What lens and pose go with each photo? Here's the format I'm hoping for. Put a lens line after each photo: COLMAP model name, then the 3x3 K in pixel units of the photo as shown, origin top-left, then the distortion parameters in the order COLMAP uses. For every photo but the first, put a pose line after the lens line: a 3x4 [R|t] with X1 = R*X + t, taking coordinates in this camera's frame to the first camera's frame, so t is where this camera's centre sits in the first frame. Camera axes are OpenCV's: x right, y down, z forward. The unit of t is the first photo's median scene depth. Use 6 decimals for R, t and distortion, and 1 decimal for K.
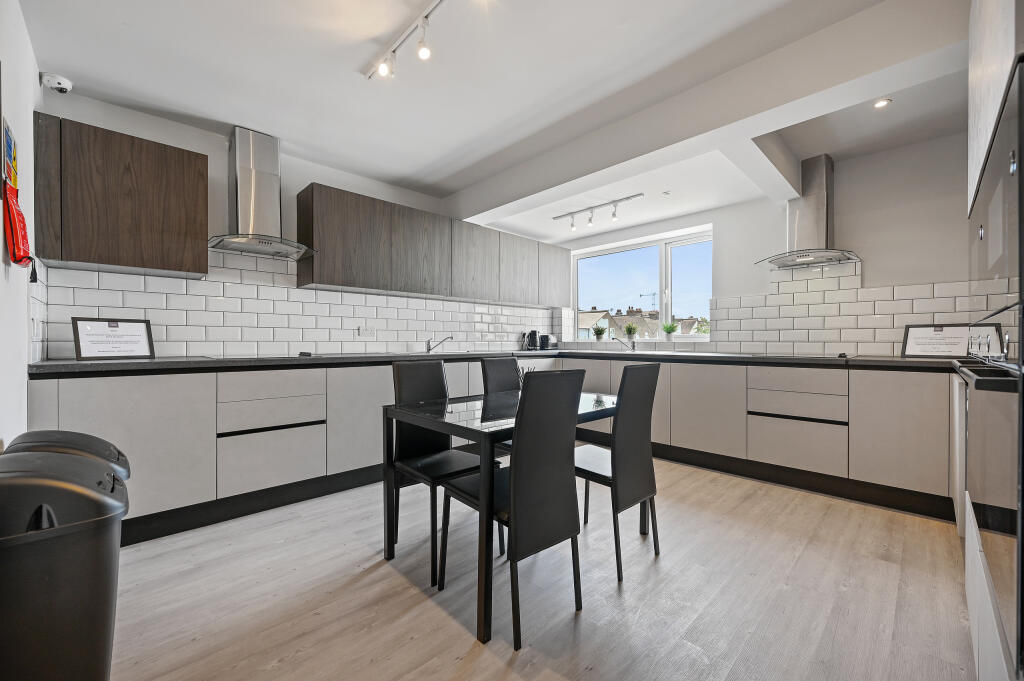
lens RADIAL K [[404.5, 0, 512.0], [0, 404.5, 340.5], [0, 0, 1]] dist [0.014897, 0.000273]
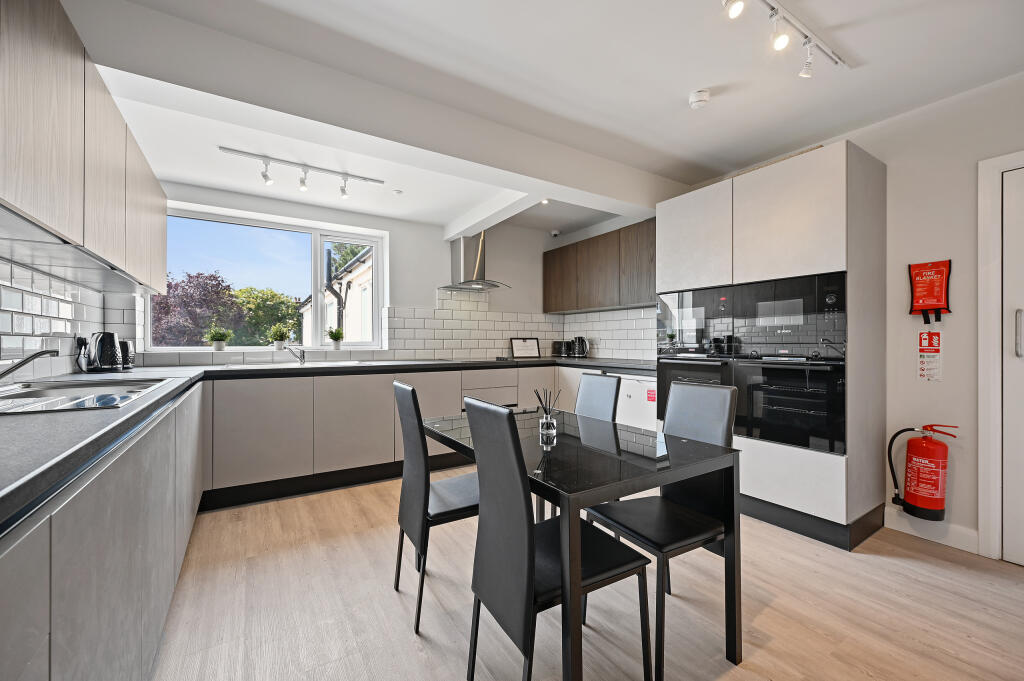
lens RADIAL K [[421.4, 0, 528.8], [0, 421.4, 343.2], [0, 0, 1]] dist [0.001010, 0.000132]
pose [[0.182370, 0.006256, 0.983210, -0.485848], [0.010053, 0.999916, -0.008228, -0.002444], [-0.983179, 0.011385, 0.182292, 0.500111]]
